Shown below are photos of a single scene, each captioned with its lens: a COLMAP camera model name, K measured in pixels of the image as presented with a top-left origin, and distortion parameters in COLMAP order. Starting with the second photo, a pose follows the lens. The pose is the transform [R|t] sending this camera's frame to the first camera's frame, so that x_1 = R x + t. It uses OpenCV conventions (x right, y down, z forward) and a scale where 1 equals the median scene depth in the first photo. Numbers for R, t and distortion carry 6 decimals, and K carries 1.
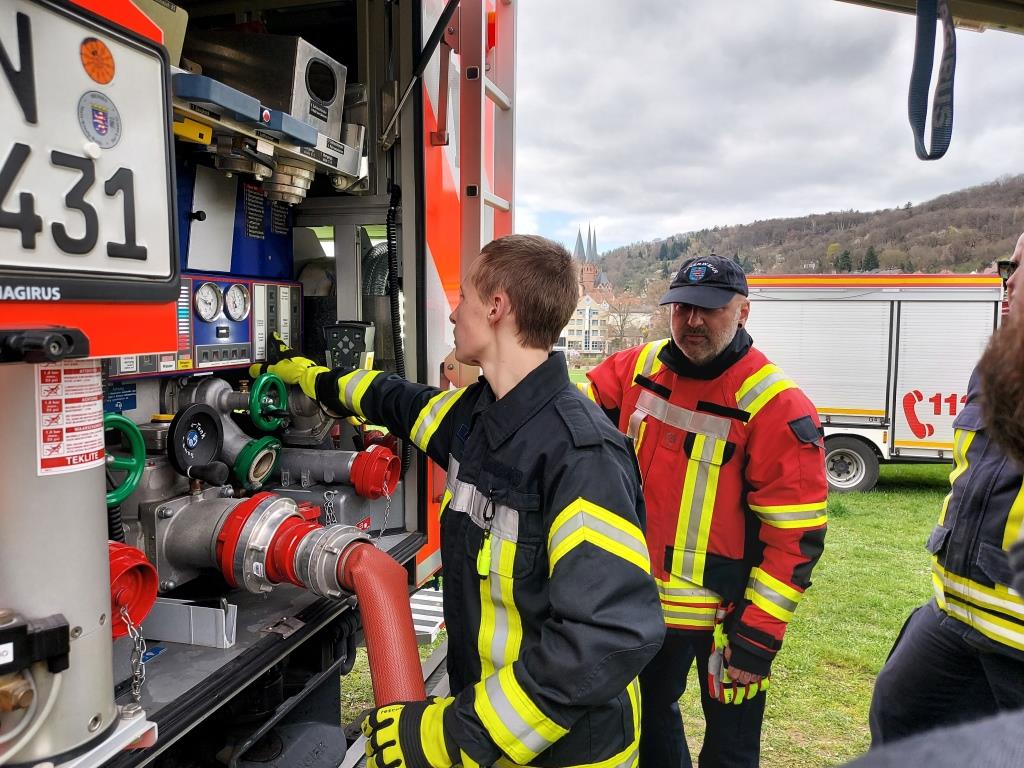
lens RADIAL K [[747.8, 0, 506.1], [0, 747.8, 386.8], [0, 0, 1]] dist [0.071663, -0.080147]
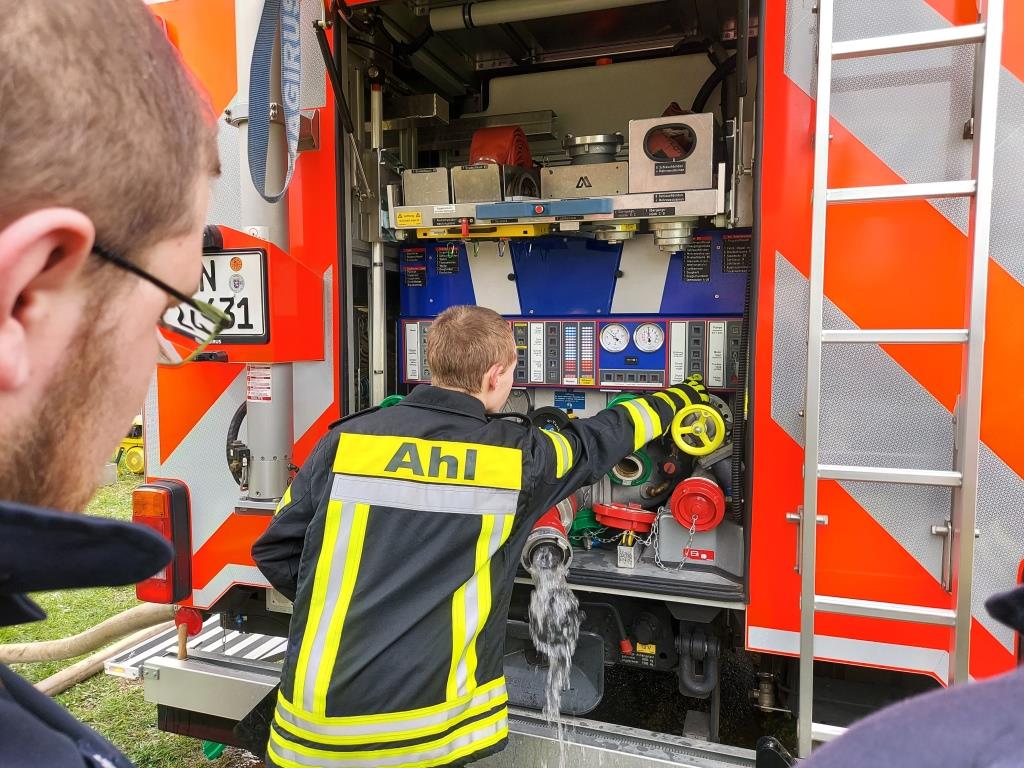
lens RADIAL K [[750.8, 0, 516.2], [0, 750.8, 385.9], [0, 0, 1]] dist [0.063034, -0.044953]
pose [[-0.045814, 0.071689, -0.996374, 0.974489], [-0.095981, 0.992491, 0.075823, -0.114333], [0.994328, 0.099107, -0.038589, 0.910866]]
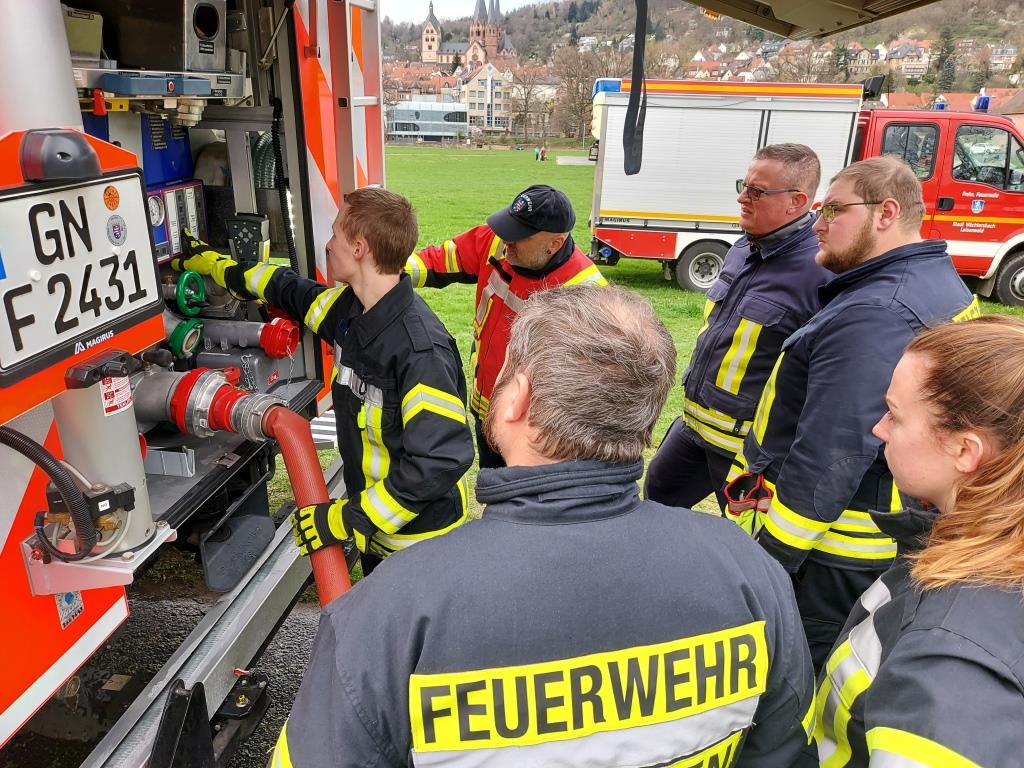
lens RADIAL K [[755.8, 0, 510.5], [0, 755.8, 392.7], [0, 0, 1]] dist [0.031096, -0.004958]
pose [[0.991107, -0.031839, 0.129203, 0.058378], [-0.006590, 0.958017, 0.286636, -0.205542], [-0.132905, -0.284938, 0.949287, -0.383965]]
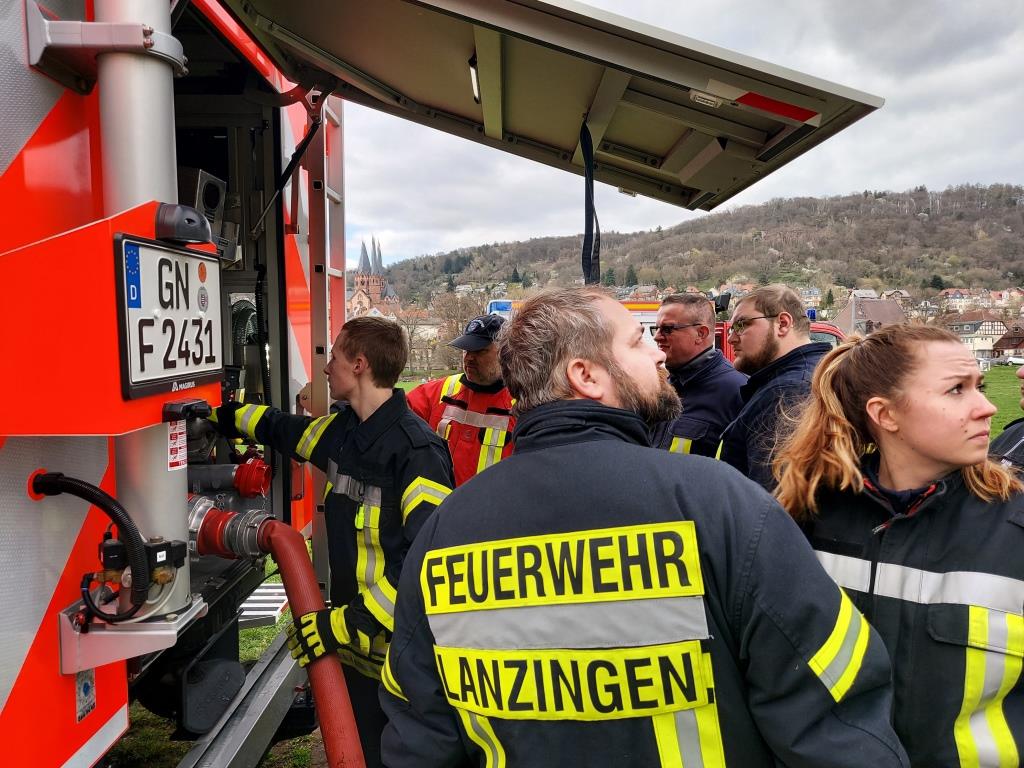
lens RADIAL K [[750.8, 0, 516.2], [0, 750.8, 385.9], [0, 0, 1]] dist [0.063034, -0.044953]
pose [[0.957285, -0.028199, 0.287767, -0.127410], [0.033116, 0.999377, -0.012233, -0.022994], [-0.287243, 0.021240, 0.957622, -0.513334]]
